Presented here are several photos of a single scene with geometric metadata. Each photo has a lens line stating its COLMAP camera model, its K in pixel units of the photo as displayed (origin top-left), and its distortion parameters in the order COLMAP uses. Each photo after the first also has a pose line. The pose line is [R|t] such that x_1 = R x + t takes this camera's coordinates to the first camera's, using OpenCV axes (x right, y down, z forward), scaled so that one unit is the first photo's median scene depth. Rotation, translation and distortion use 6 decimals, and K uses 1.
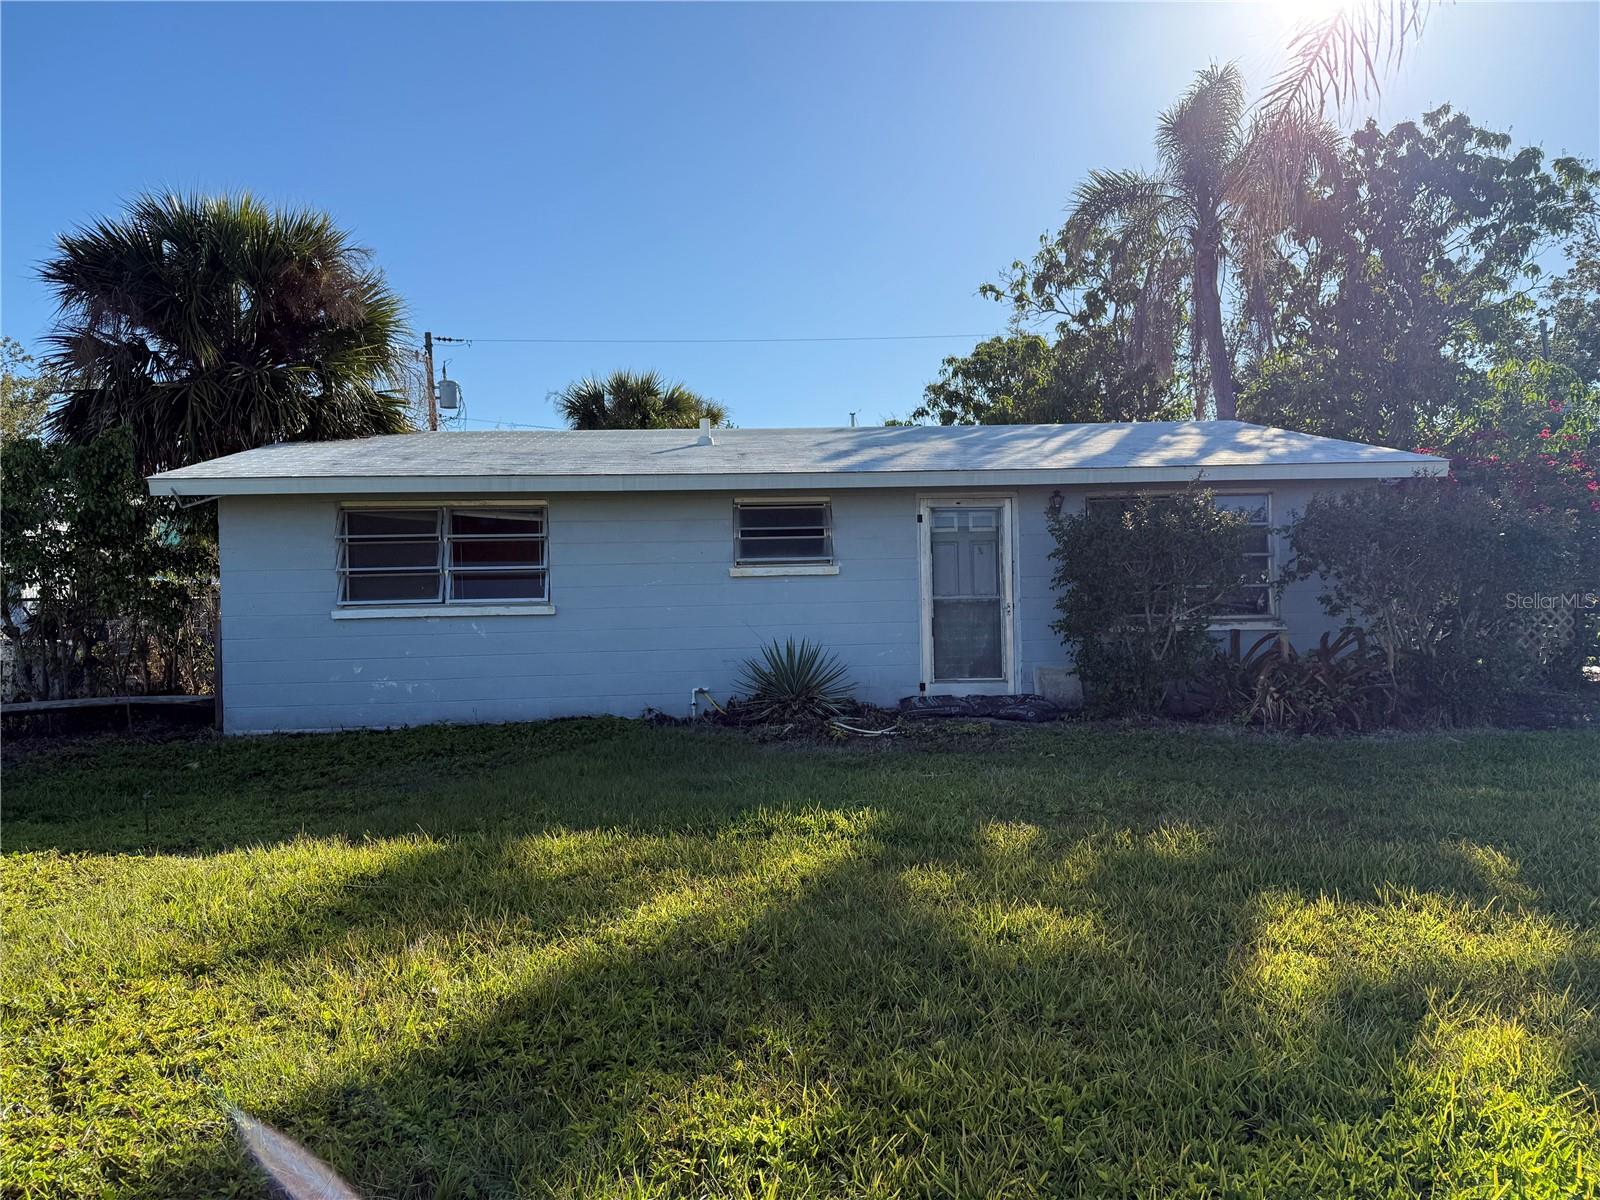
lens RADIAL K [[1126.3, 0, 800.0], [0, 1126.3, 600.0], [0, 0, 1]] dist [0.004708, -0.063162]
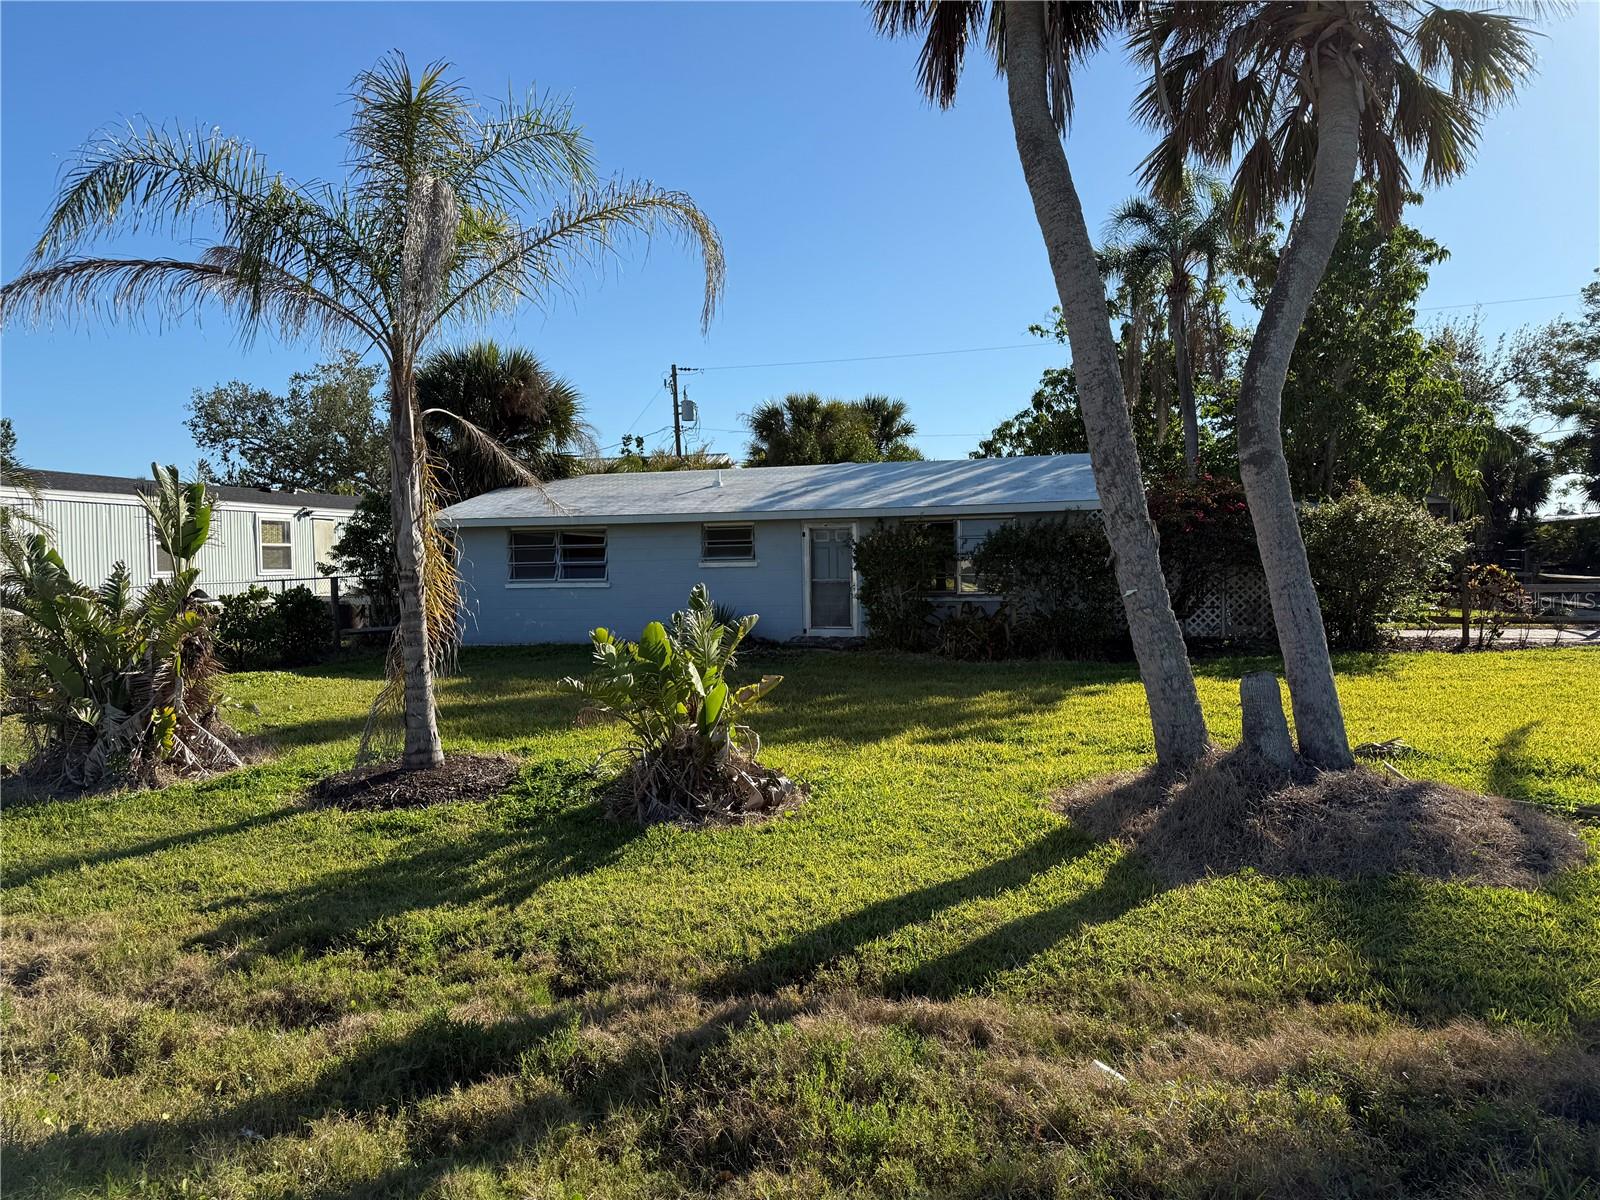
lens RADIAL K [[1117.8, 0, 800.0], [0, 1117.8, 600.0], [0, 0, 1]] dist [0.044415, -0.055778]
pose [[0.947754, 0.016849, -0.318556, 0.655796], [-0.000878, 0.998738, 0.050213, -0.058232], [0.319000, -0.047310, 0.946573, -0.646994]]
